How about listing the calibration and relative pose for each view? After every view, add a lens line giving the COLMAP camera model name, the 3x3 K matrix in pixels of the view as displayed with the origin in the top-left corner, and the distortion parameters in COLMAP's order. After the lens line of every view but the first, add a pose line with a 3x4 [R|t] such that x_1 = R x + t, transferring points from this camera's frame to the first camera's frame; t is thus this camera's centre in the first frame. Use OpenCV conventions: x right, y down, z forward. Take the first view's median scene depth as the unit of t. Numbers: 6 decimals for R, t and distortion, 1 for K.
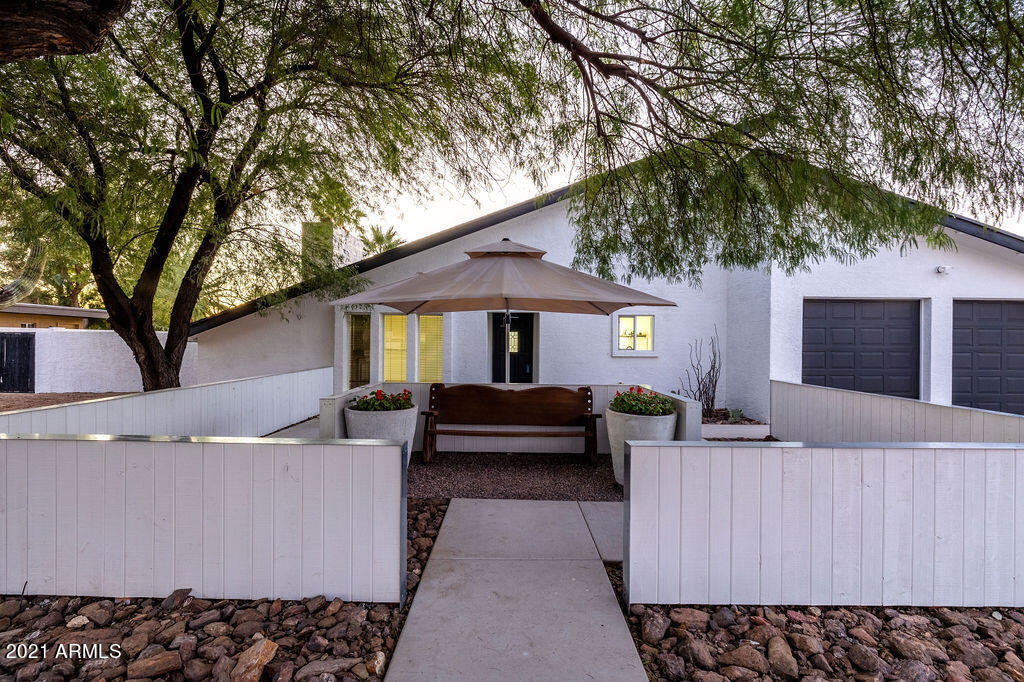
lens RADIAL K [[462.6, 0, 512.0], [0, 462.6, 341.0], [0, 0, 1]] dist [-0.002887, -0.000191]
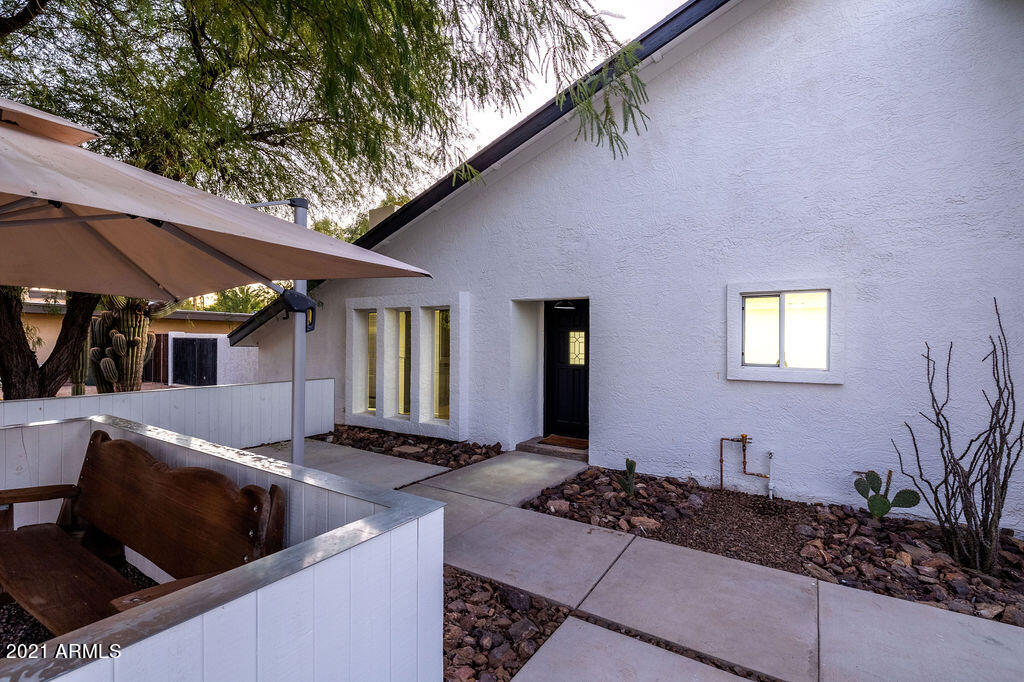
lens RADIAL K [[462.6, 0, 512.0], [0, 462.6, 341.0], [0, 0, 1]] dist [-0.002887, -0.000191]
pose [[0.840172, -0.004296, -0.542303, 0.348281], [-0.002735, 0.999922, -0.012159, -0.000014], [0.542313, 0.011699, 0.840095, 0.562424]]
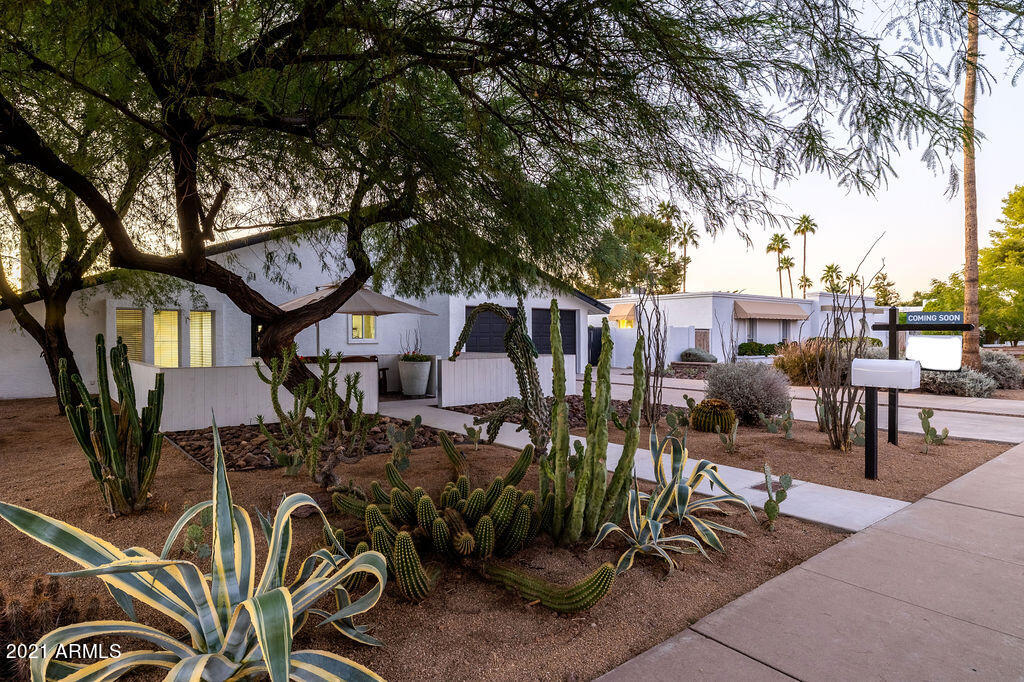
lens RADIAL K [[581.9, 0, 512.0], [0, 581.9, 341.0], [0, 0, 1]] dist [0.002339, 0.000777]
pose [[0.779055, -0.012901, 0.626822, -0.581971], [0.009367, 0.999916, 0.008938, 0.017300], [-0.626885, -0.001091, 0.779111, -0.768773]]
